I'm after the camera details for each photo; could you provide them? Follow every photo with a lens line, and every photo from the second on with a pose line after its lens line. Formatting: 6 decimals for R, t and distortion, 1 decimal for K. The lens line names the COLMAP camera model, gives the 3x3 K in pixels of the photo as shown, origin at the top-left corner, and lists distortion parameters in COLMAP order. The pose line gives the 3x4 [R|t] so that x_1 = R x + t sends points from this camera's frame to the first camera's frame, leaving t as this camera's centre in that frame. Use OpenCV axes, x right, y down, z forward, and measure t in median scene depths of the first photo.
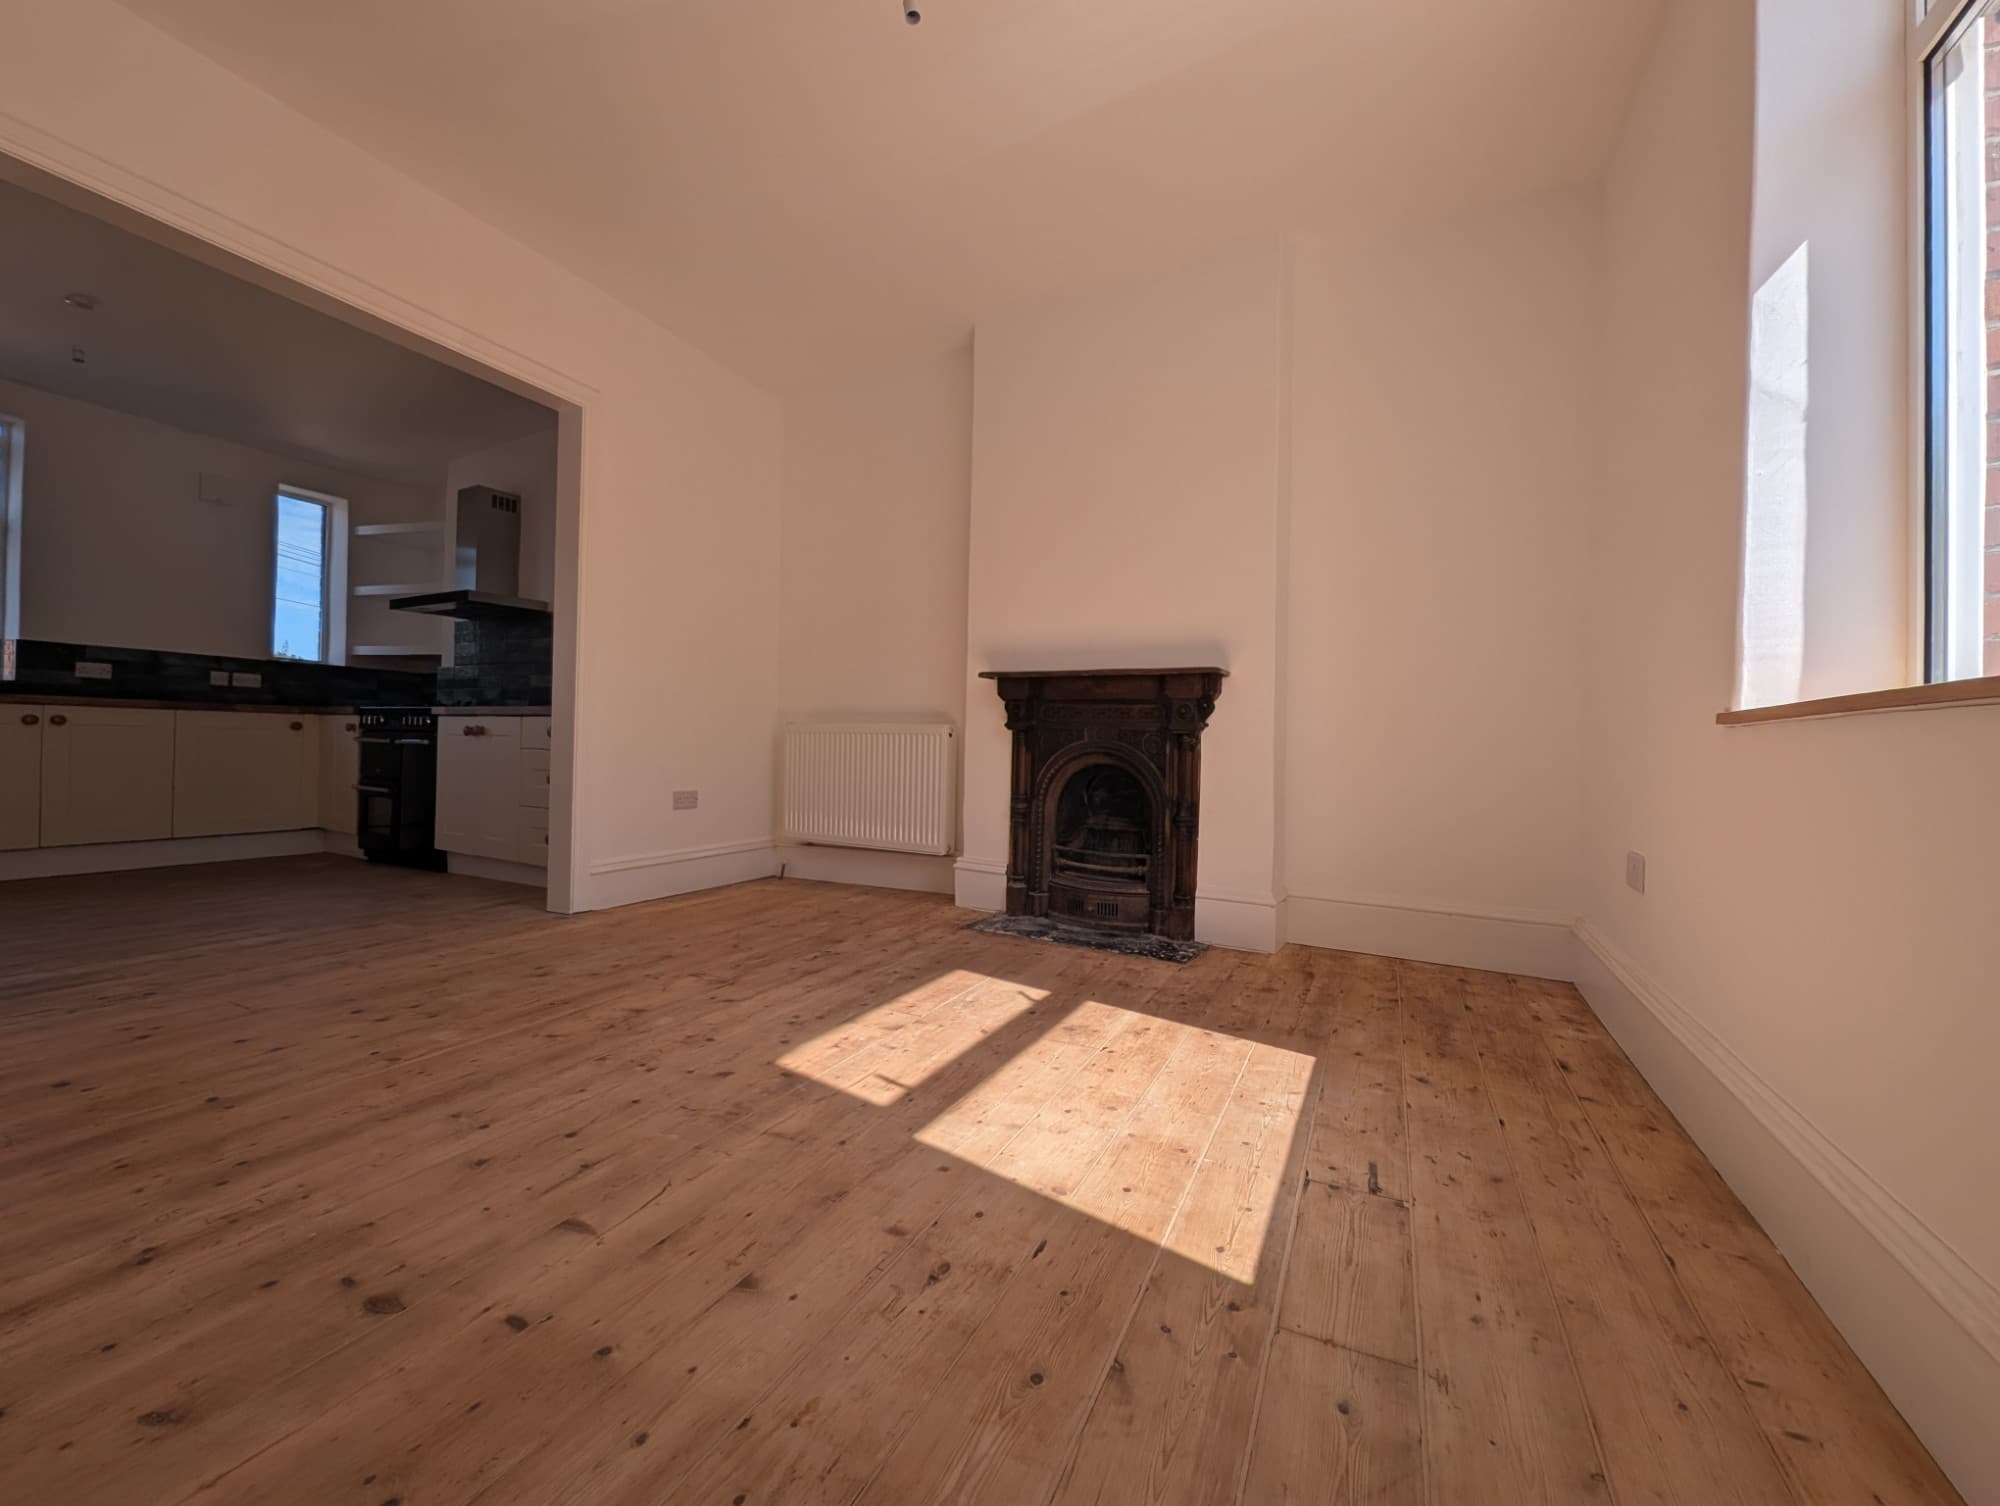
lens RADIAL K [[822.7, 0, 998.7], [0, 822.7, 743.0], [0, 0, 1]] dist [0.005937, -0.002085]
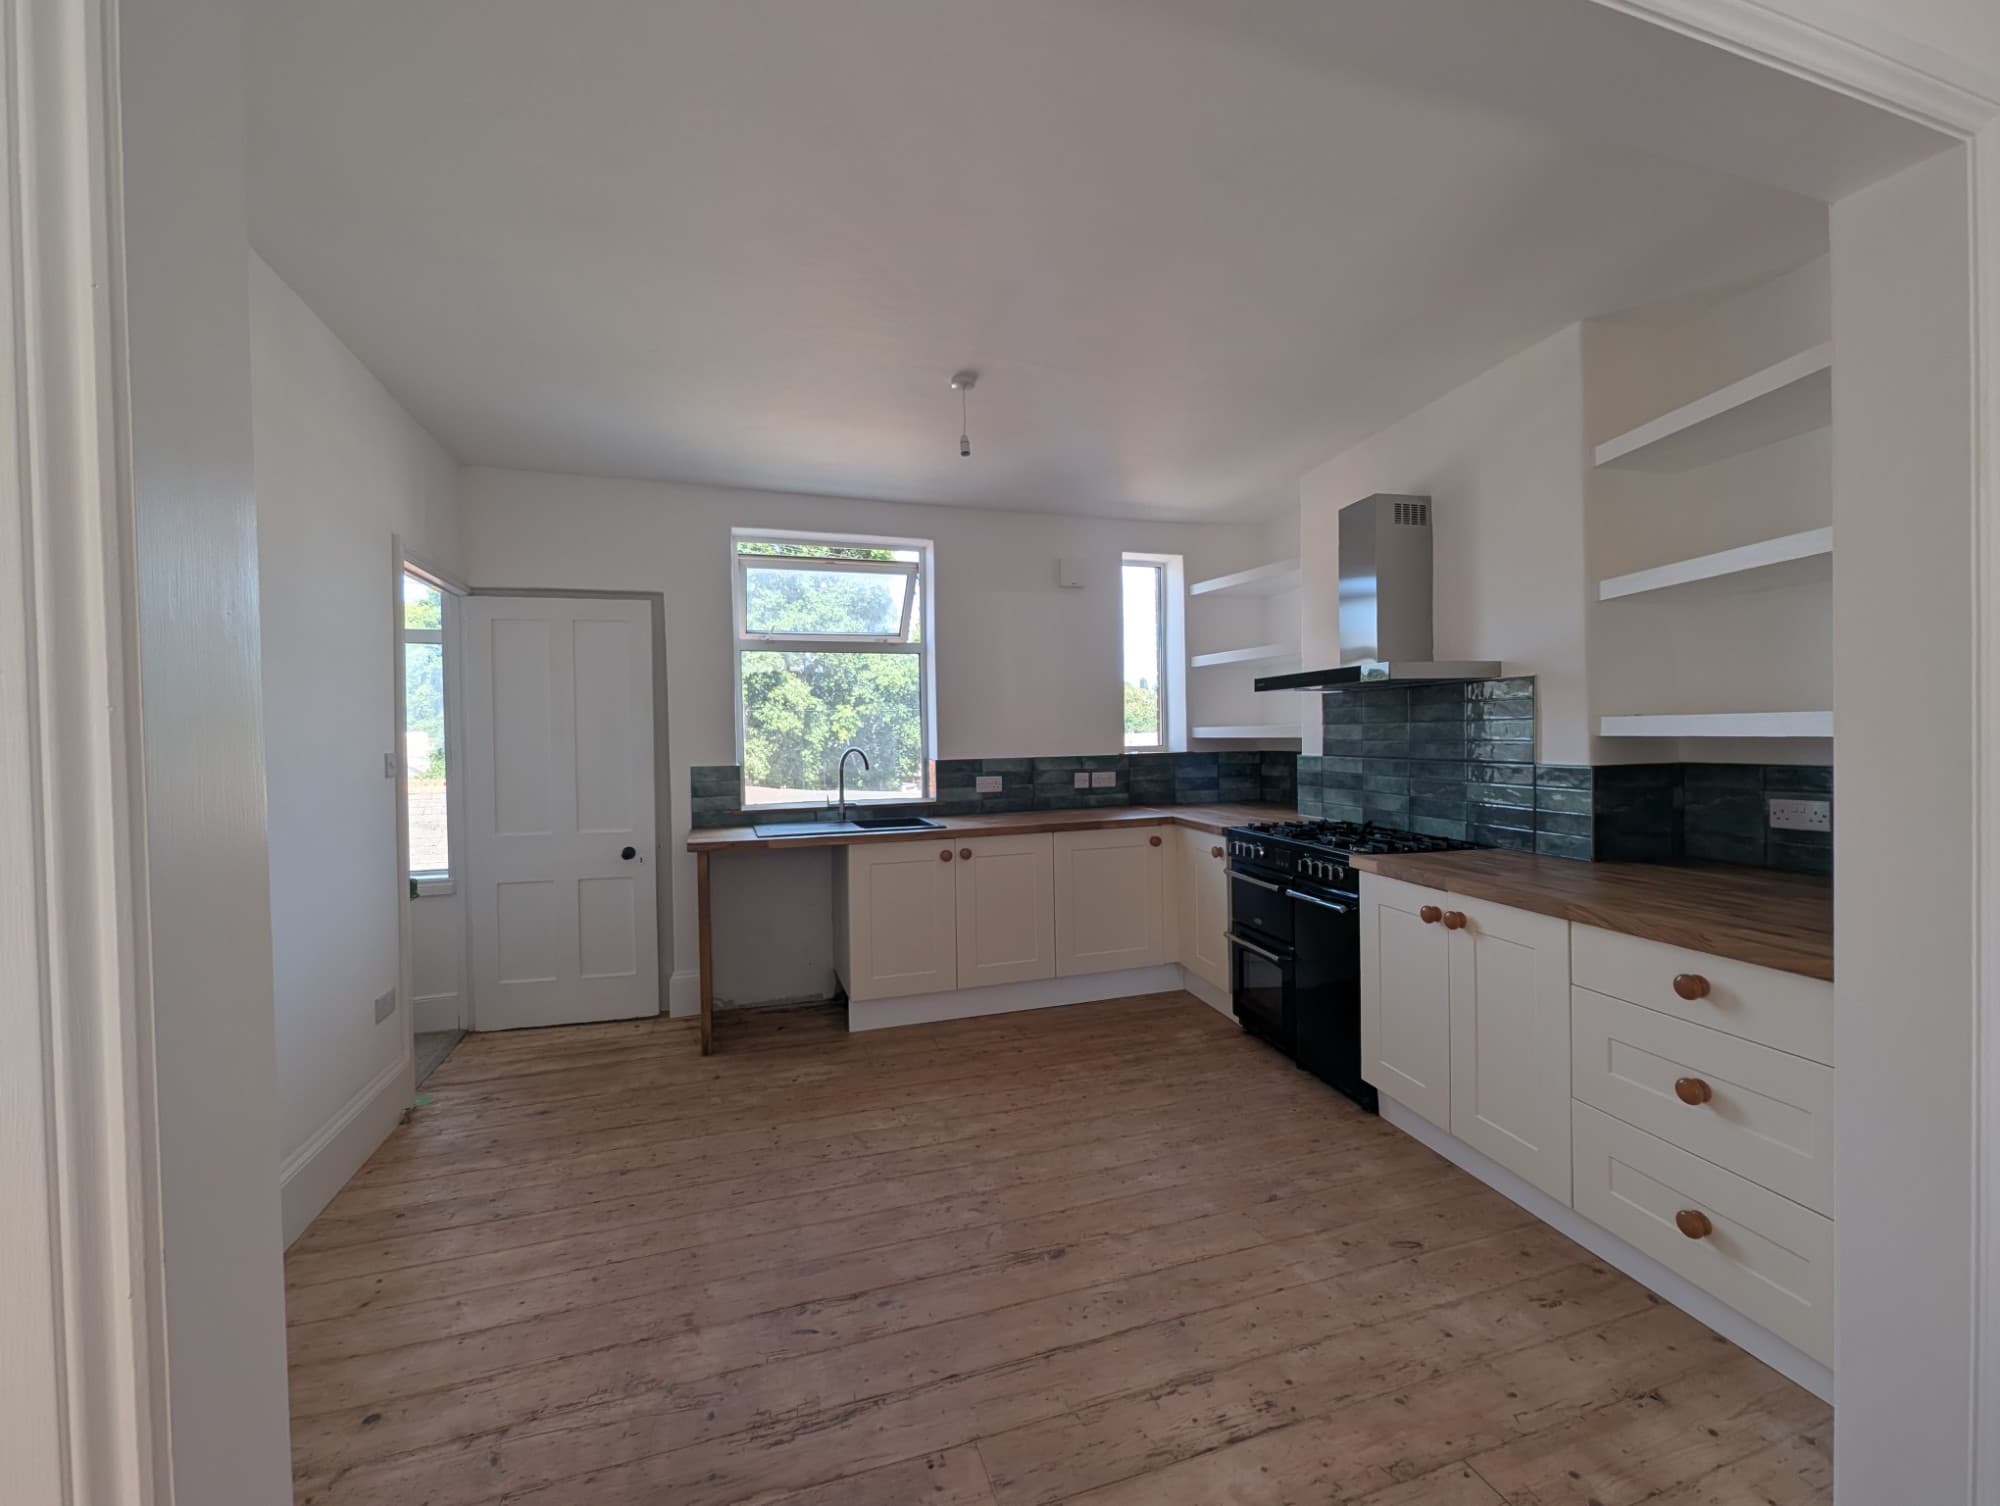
lens RADIAL K [[822.7, 0, 999.9], [0, 822.7, 748.3], [0, 0, 1]] dist [0.005937, -0.002085]
pose [[0.686500, -0.026282, -0.726654, -0.354852], [0.035478, 0.999367, -0.002627, -0.116559], [0.726263, -0.023977, 0.686998, 0.320832]]
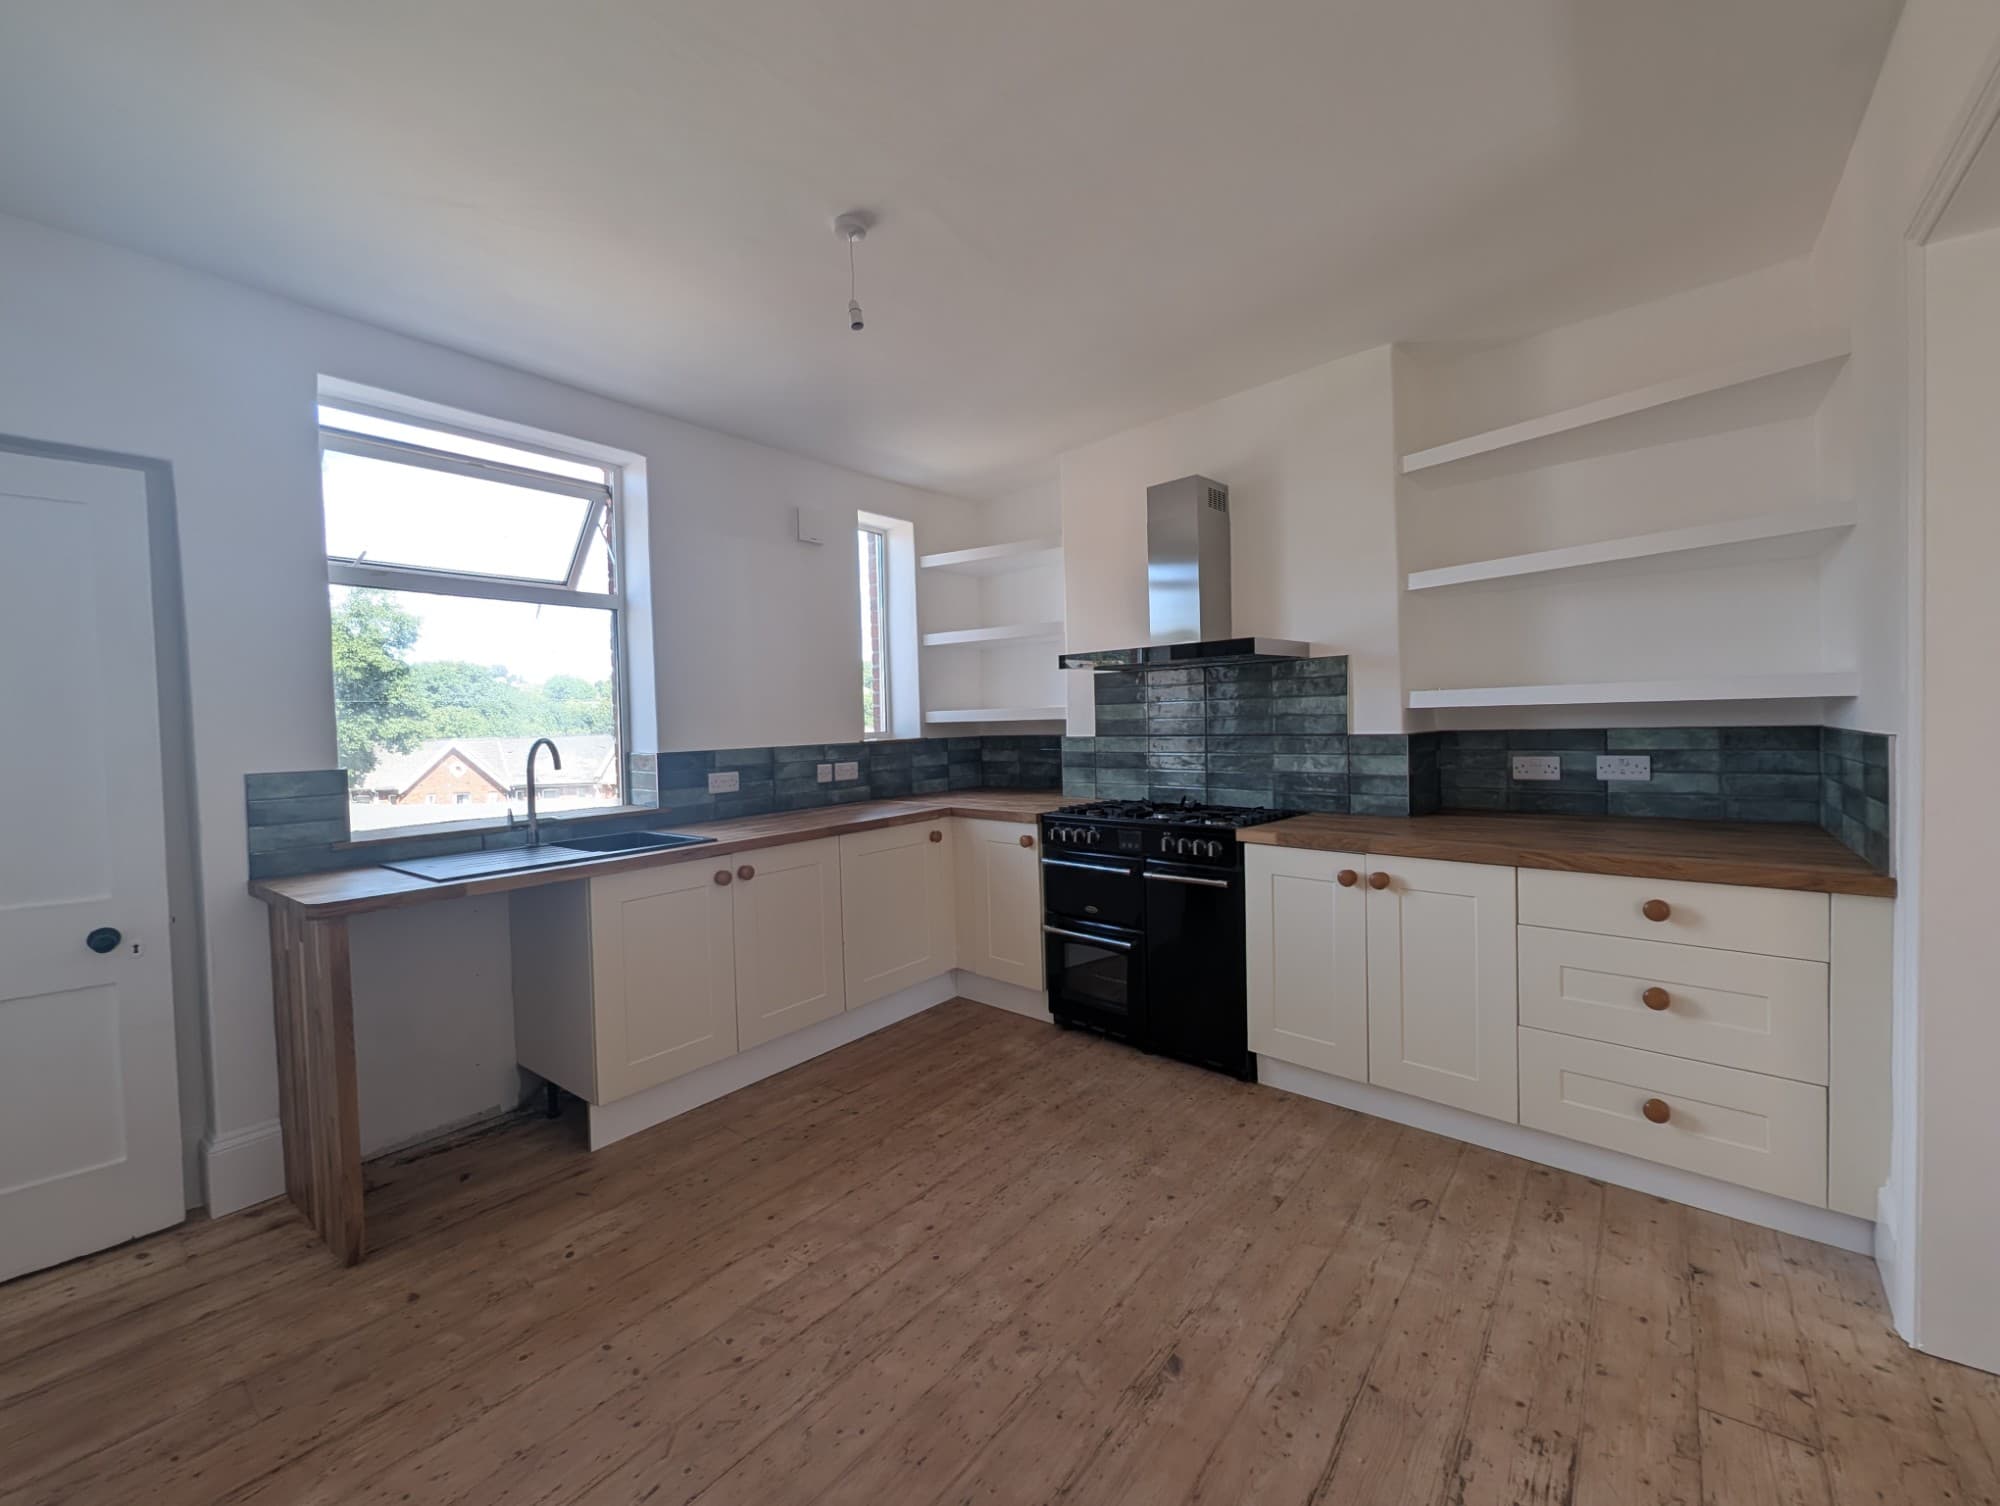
lens RADIAL K [[822.7, 0, 1001.5], [0, 822.7, 747.6], [0, 0, 1]] dist [0.005937, -0.002085]
pose [[0.971737, -0.046174, -0.231507, -0.618107], [0.053675, 0.998214, 0.026207, -0.115327], [0.229884, -0.037893, 0.972480, 0.300879]]
